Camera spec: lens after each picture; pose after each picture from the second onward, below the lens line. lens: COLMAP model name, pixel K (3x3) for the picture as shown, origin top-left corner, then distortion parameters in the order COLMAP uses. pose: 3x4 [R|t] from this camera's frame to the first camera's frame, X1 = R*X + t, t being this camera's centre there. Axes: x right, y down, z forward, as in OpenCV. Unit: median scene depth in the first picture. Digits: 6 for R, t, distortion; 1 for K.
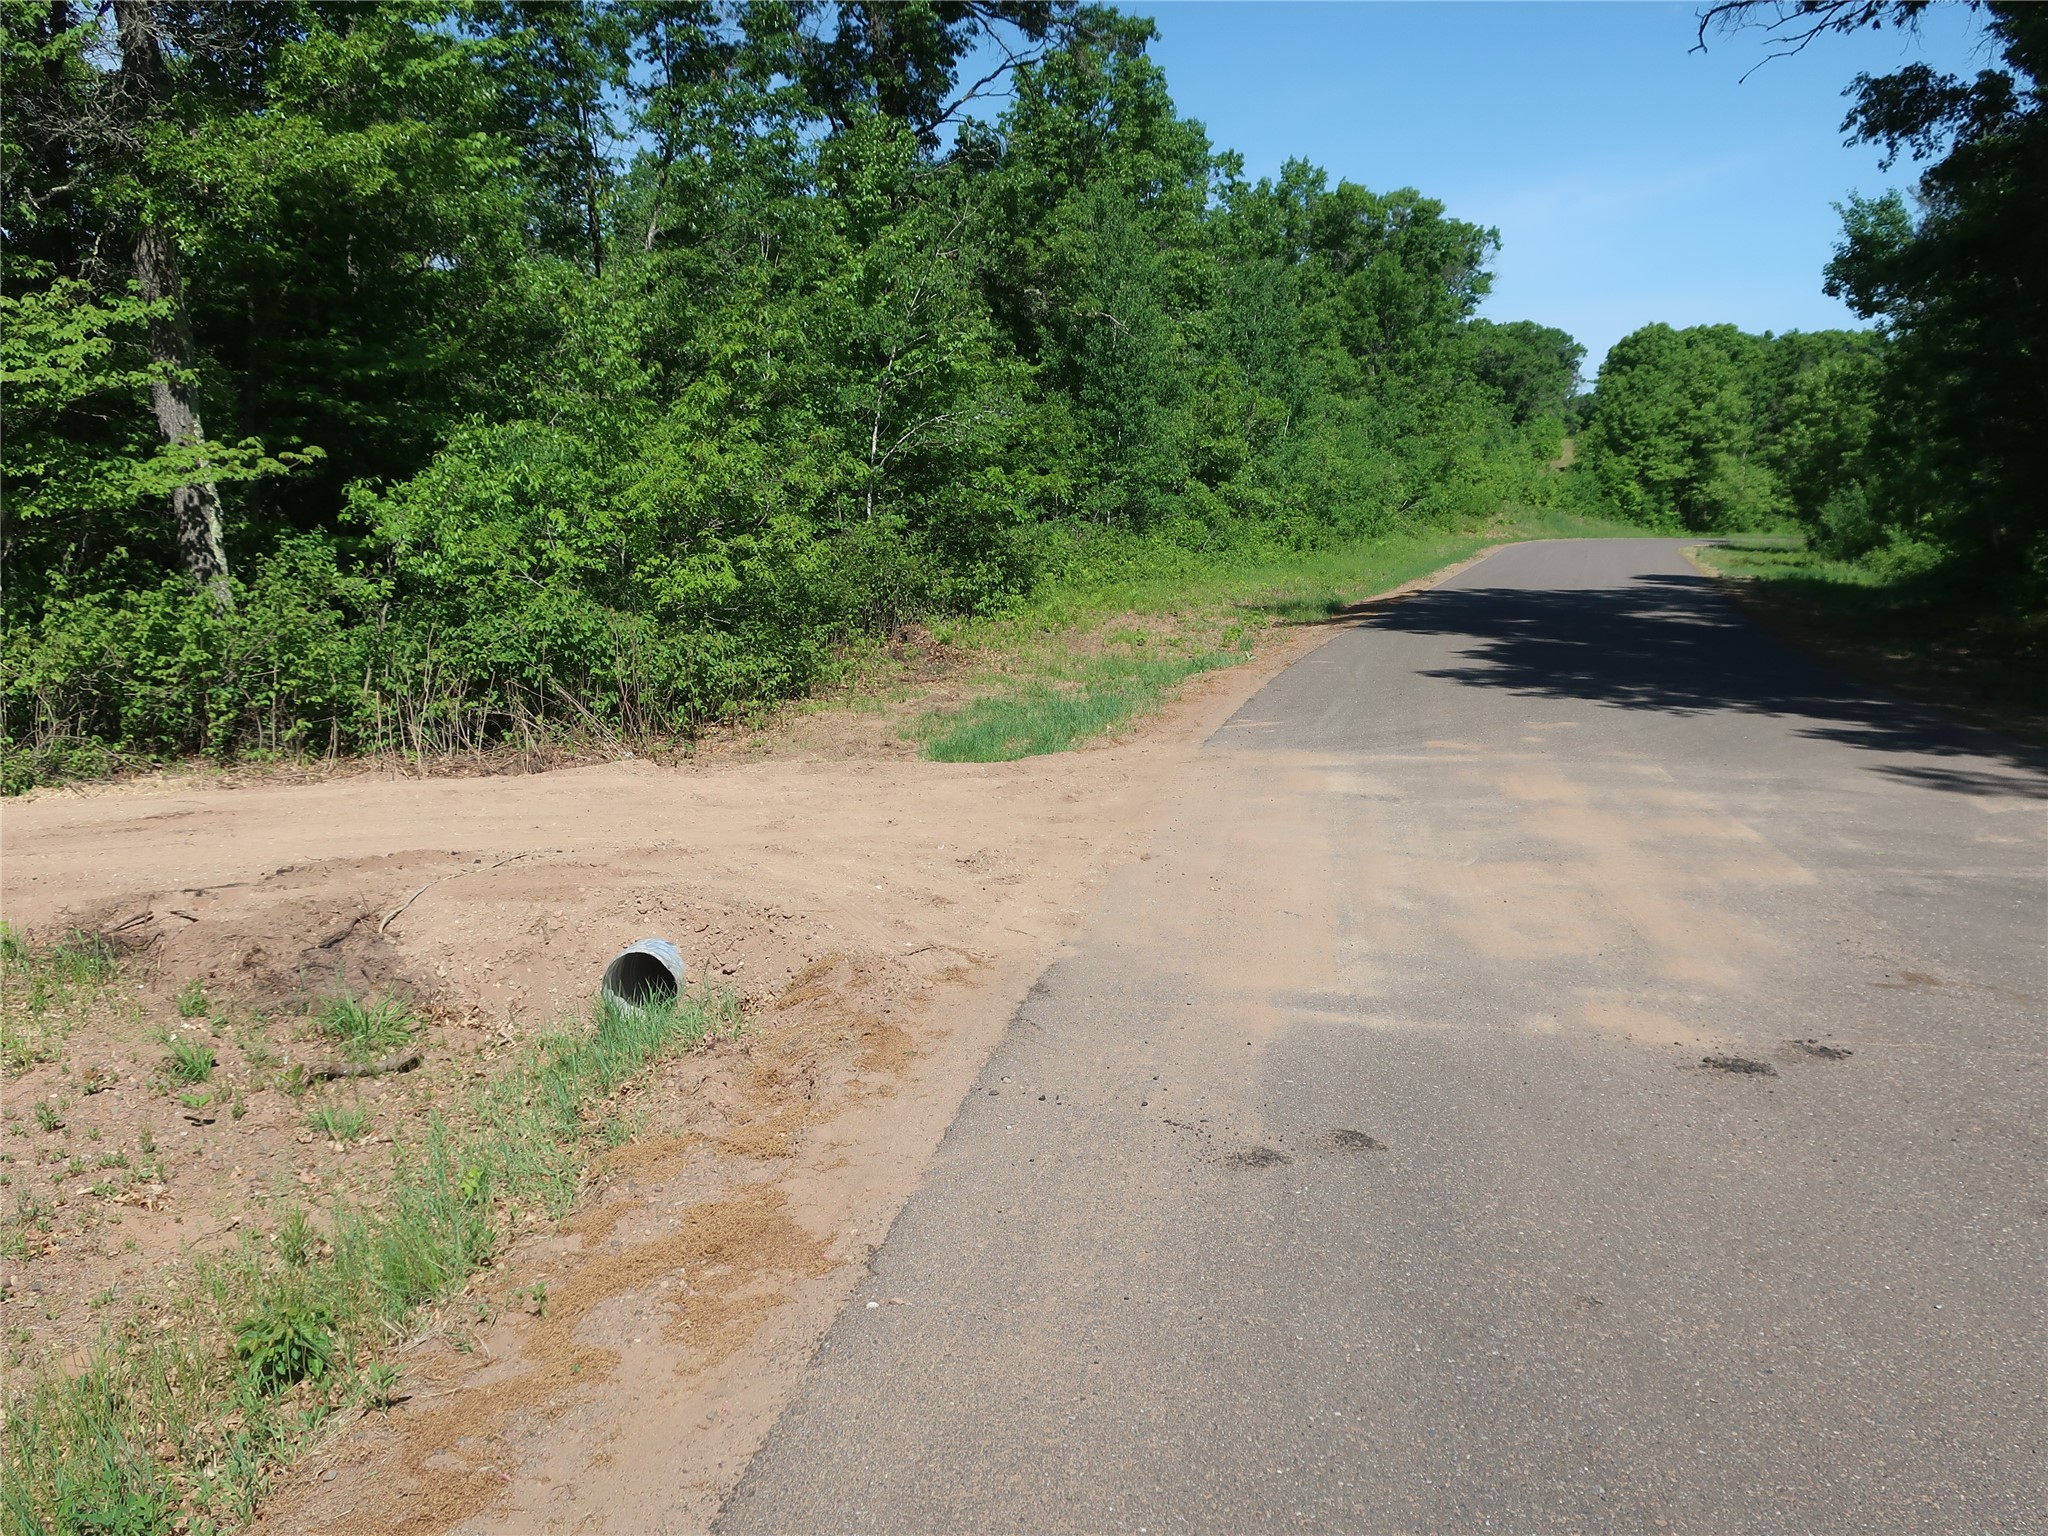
lens RADIAL K [[1791.7, 0, 1018.9], [0, 1791.7, 771.1], [0, 0, 1]] dist [0.000962, 0.013654]
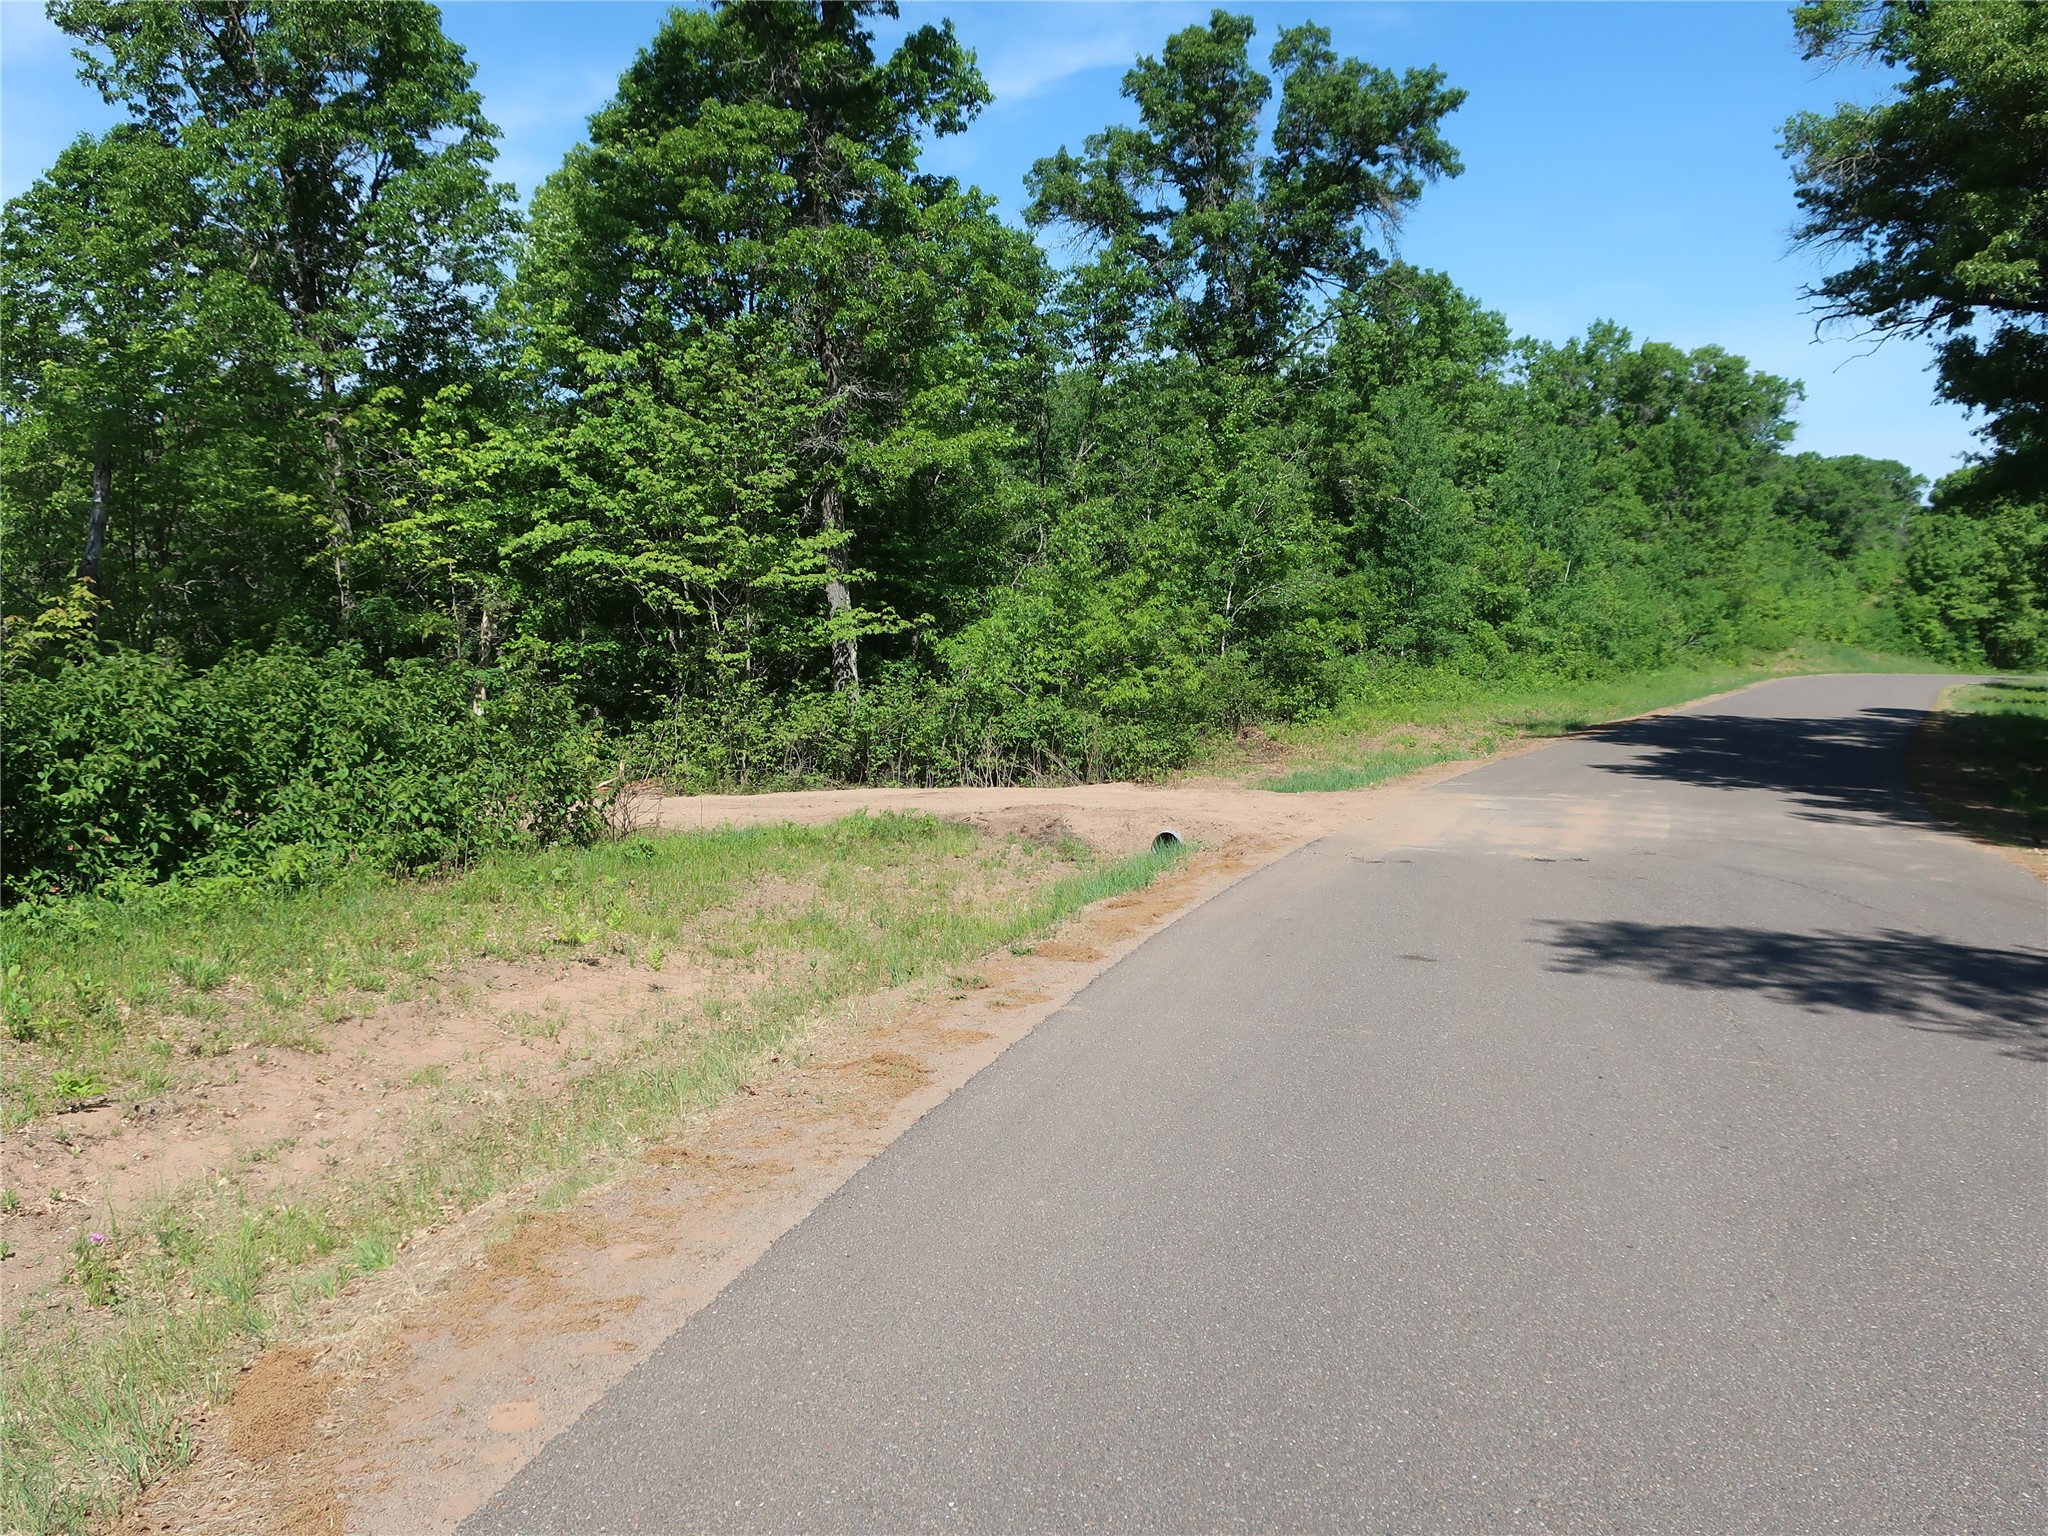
lens RADIAL K [[1791.7, 0, 1023.3], [0, 1791.7, 759.9], [0, 0, 1]] dist [0.000962, 0.013654]
pose [[0.984858, 0.031092, -0.170553, 0.004262], [-0.043005, 0.996852, -0.066603, 0.027669], [0.167945, 0.072929, 0.983095, -0.255623]]
